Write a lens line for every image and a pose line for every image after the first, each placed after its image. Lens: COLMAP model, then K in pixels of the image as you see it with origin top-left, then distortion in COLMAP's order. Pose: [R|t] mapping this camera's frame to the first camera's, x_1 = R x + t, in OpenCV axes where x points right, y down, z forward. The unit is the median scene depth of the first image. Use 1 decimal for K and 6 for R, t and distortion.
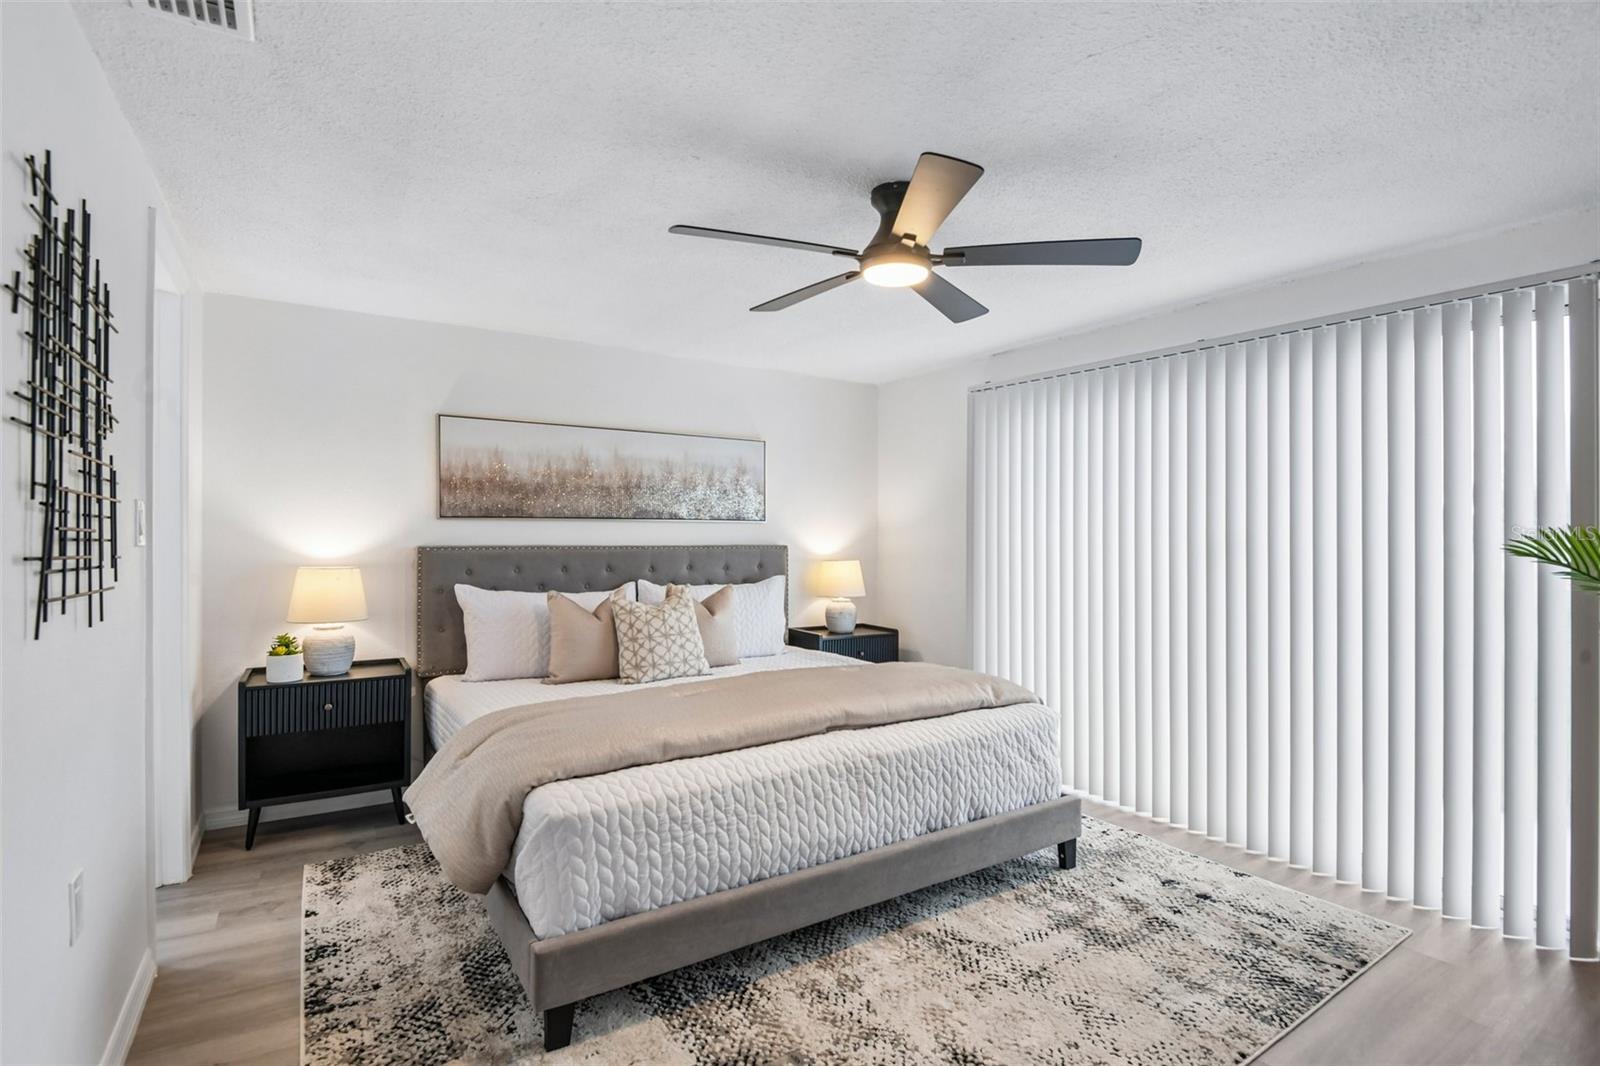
lens RADIAL K [[748.7, 0, 800.5], [0, 748.7, 527.0], [0, 0, 1]] dist [-0.000561, -0.029545]
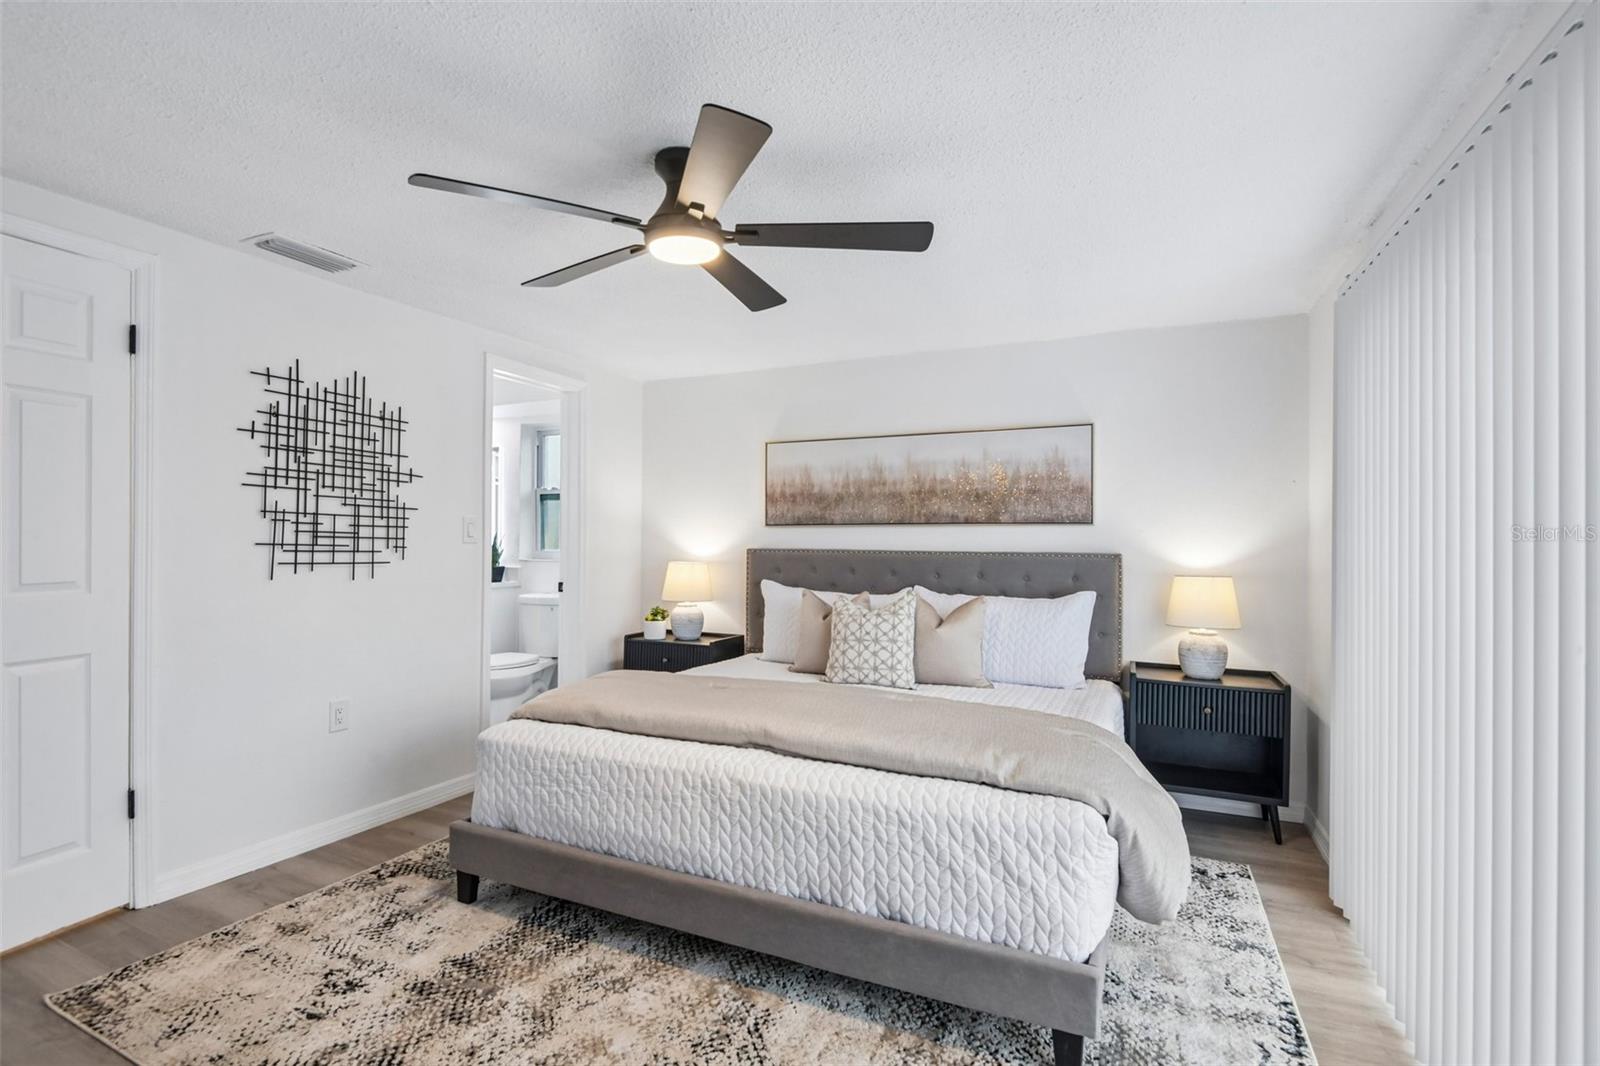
lens RADIAL K [[748.7, 0, 800.5], [0, 748.7, 527.0], [0, 0, 1]] dist [-0.000561, -0.029545]
pose [[0.540075, -0.014632, -0.841490, 0.630911], [0.003900, 0.999882, -0.014883, 0.008941], [0.841608, 0.004756, 0.540068, 0.401444]]
